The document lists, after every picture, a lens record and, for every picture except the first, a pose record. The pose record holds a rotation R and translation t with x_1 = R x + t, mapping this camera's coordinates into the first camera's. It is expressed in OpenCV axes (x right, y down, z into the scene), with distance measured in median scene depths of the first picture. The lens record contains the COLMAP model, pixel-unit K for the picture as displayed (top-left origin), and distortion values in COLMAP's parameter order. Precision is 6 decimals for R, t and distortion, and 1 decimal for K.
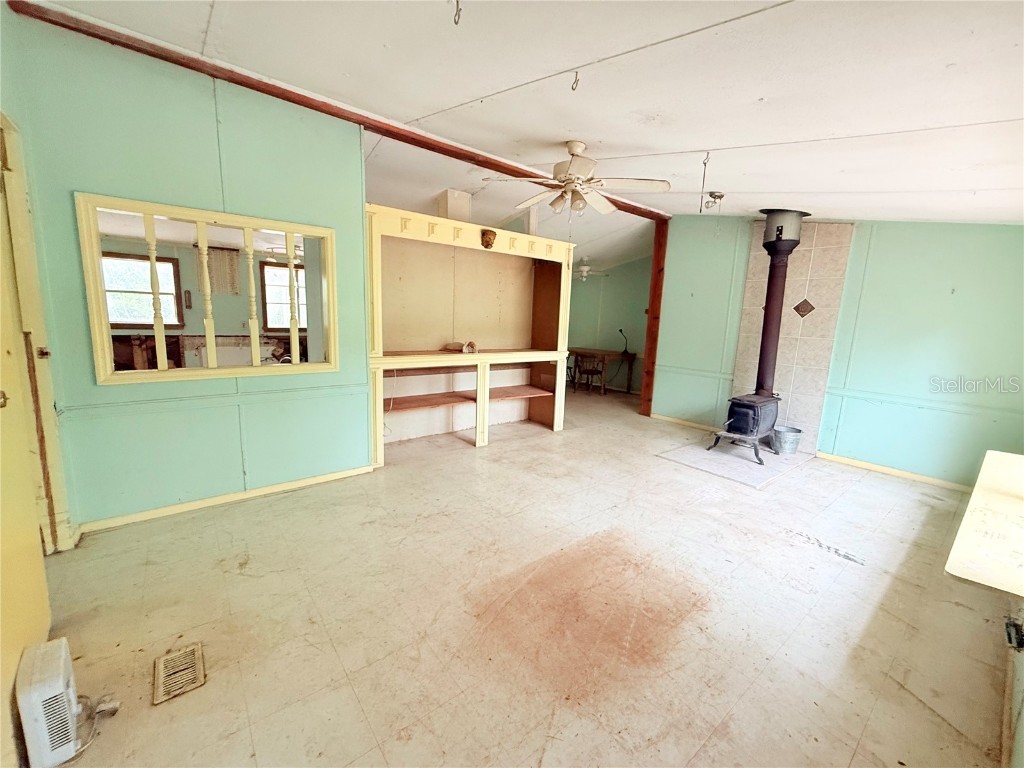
lens RADIAL K [[408.6, 0, 512.0], [0, 408.6, 384.0], [0, 0, 1]] dist [0.002754, -0.000228]
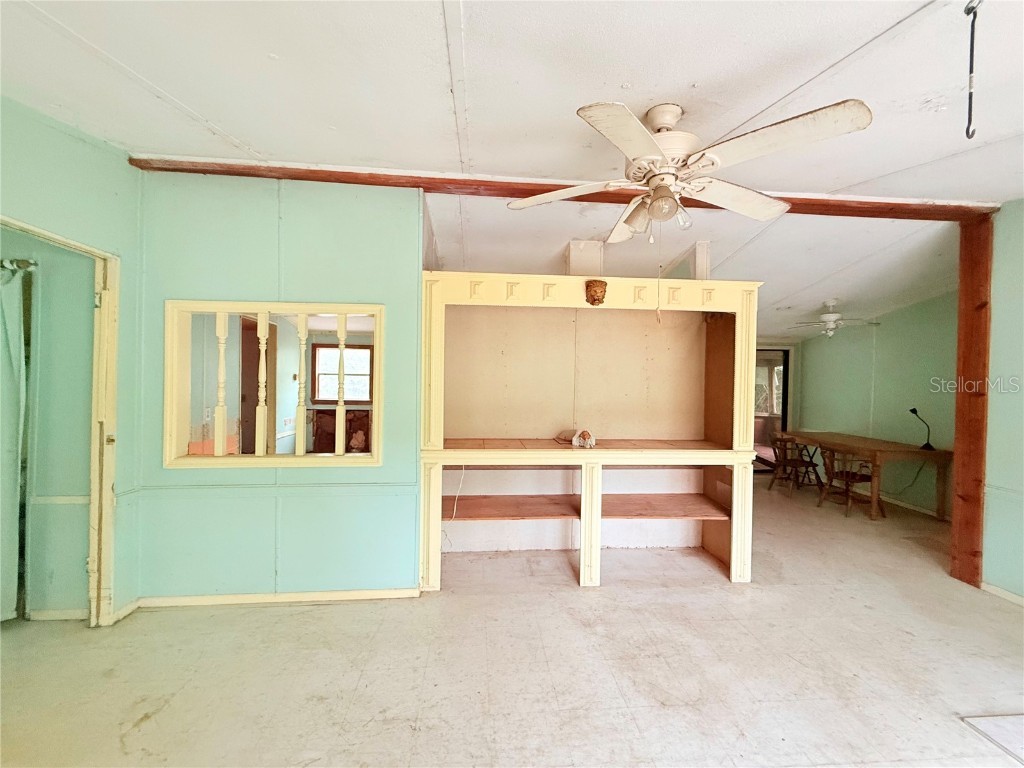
lens RADIAL K [[408.6, 0, 512.0], [0, 408.6, 384.0], [0, 0, 1]] dist [0.002754, -0.000228]
pose [[0.831476, -0.012114, -0.555428, 0.196433], [-0.076928, 0.987621, -0.136701, -0.075682], [0.550208, 0.156392, 0.820251, 0.313964]]
